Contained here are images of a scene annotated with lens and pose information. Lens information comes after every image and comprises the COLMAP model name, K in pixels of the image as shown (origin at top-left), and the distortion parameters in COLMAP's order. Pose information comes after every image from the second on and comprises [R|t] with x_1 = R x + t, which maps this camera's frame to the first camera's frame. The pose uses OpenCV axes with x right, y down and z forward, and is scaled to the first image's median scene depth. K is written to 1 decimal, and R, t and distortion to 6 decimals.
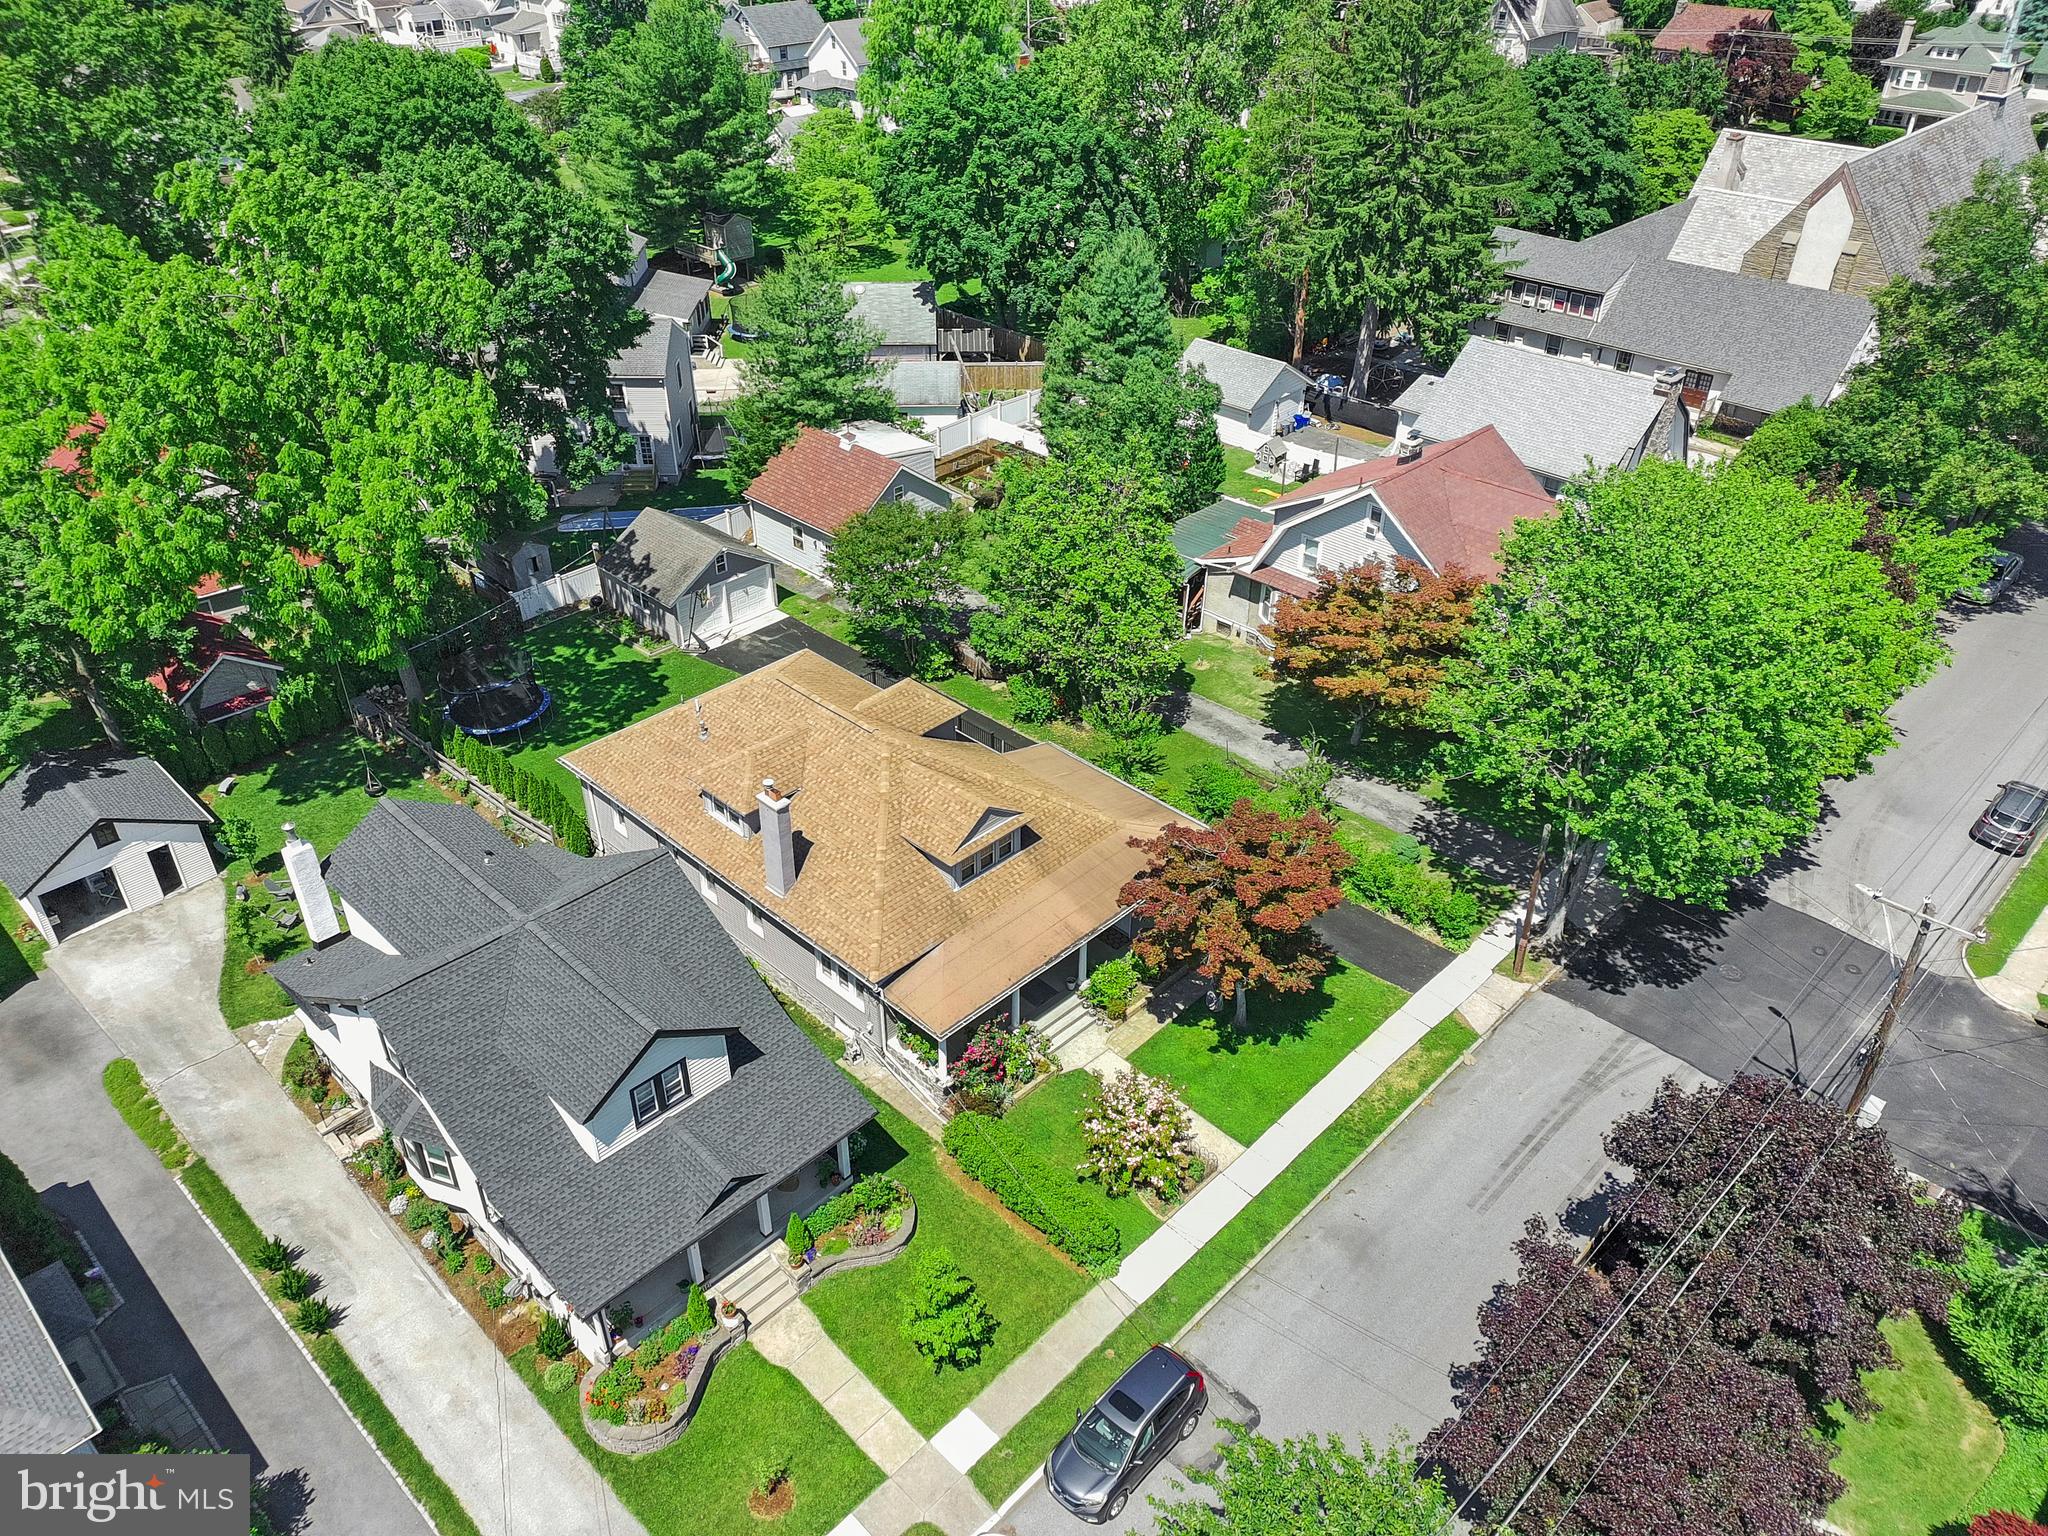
lens RADIAL K [[1506.9, 0, 1028.4], [0, 1506.9, 774.7], [0, 0, 1]] dist [0.069151, -0.063696]
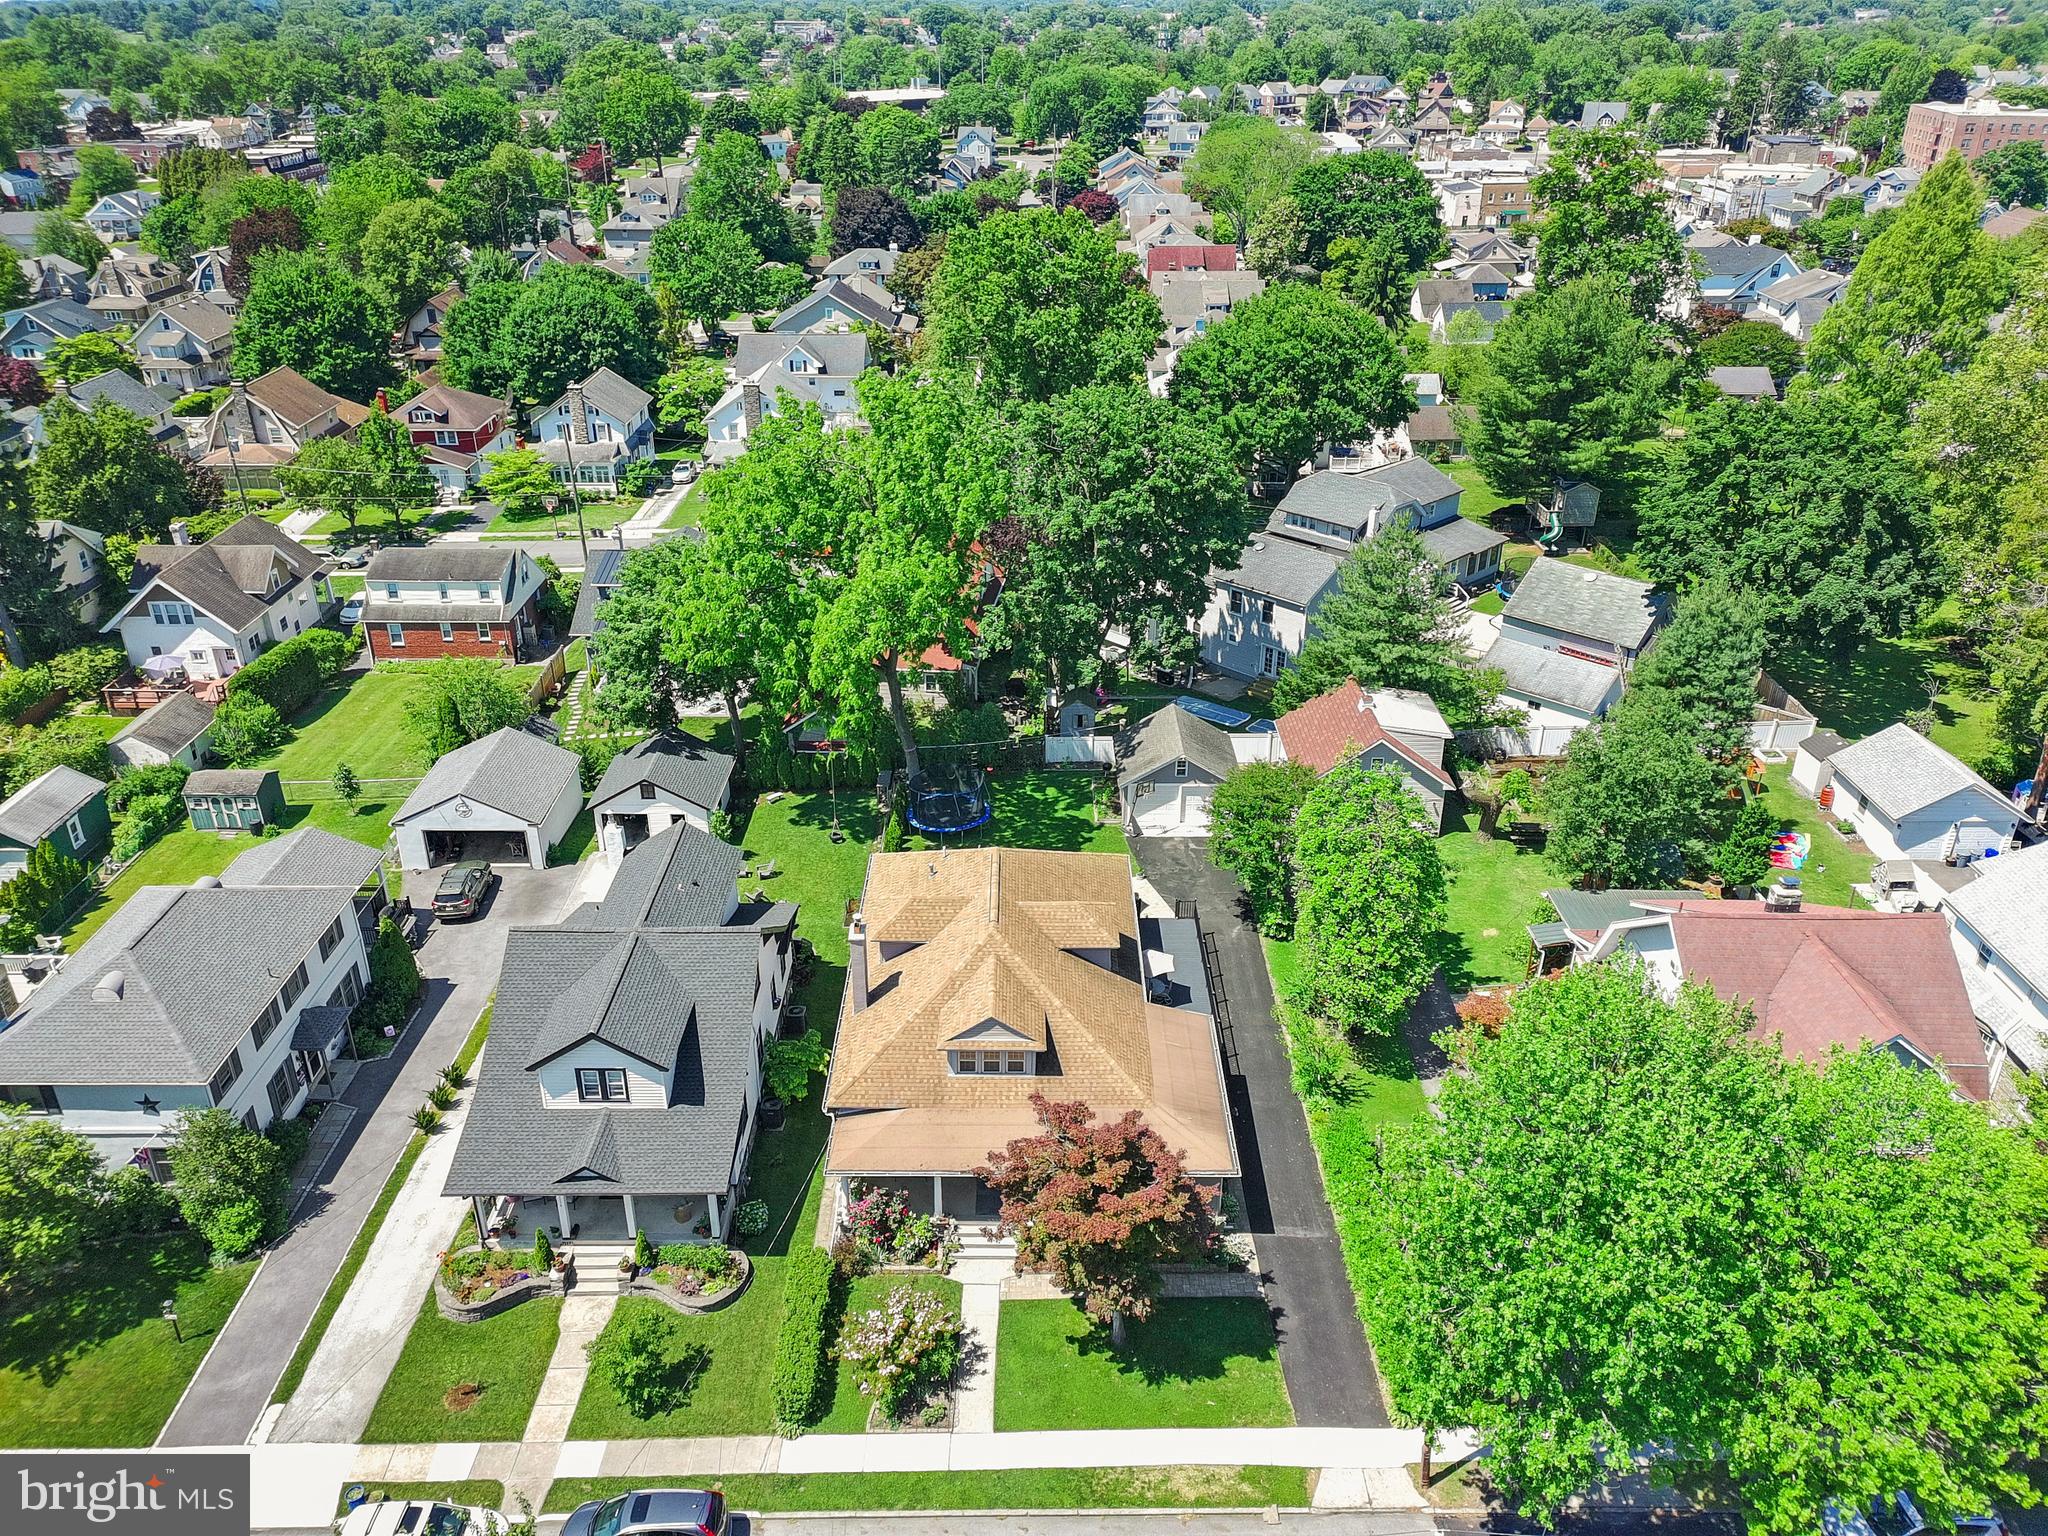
lens RADIAL K [[1510.8, 0, 1019.6], [0, 1510.8, 764.1], [0, 0, 1]] dist [0.081385, -0.069690]
pose [[0.696153, 0.318687, -0.643281, 0.553103], [-0.399152, 0.916617, 0.022141, -0.155210], [0.596698, 0.241353, 0.765310, 0.108619]]
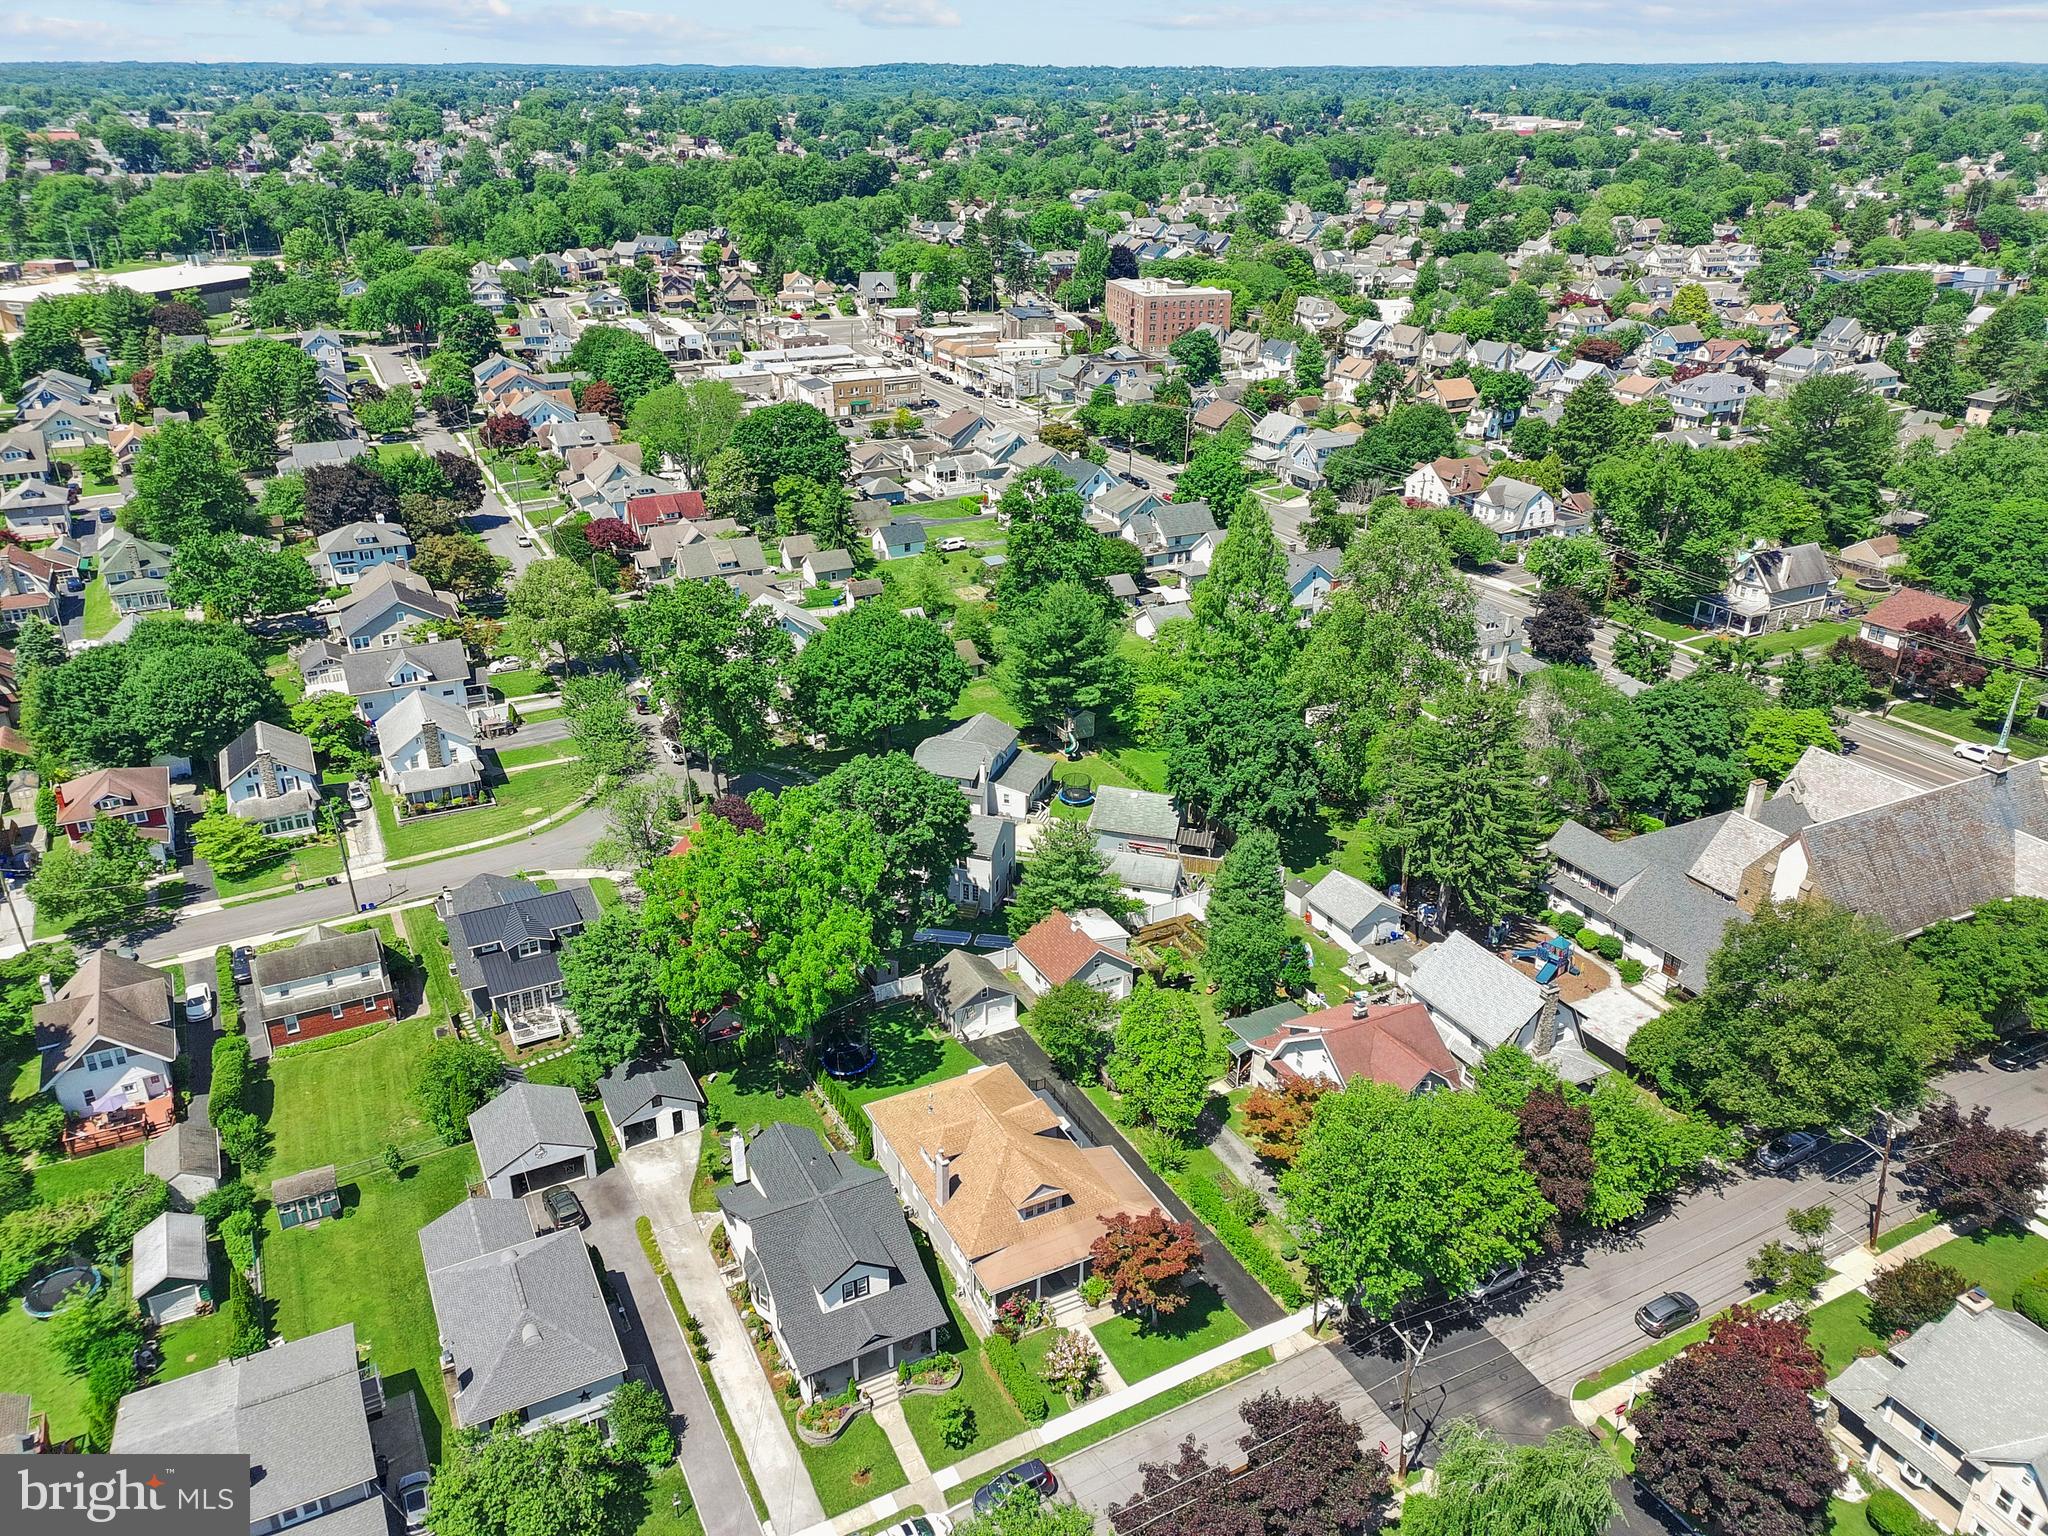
lens RADIAL K [[1506.9, 0, 1028.4], [0, 1506.9, 774.7], [0, 0, 1]] dist [0.069151, -0.063696]
pose [[0.949961, 0.135123, -0.281630, 0.395654], [-0.178755, 0.974535, -0.135382, -0.205031], [0.256165, 0.178950, 0.949924, -0.906244]]
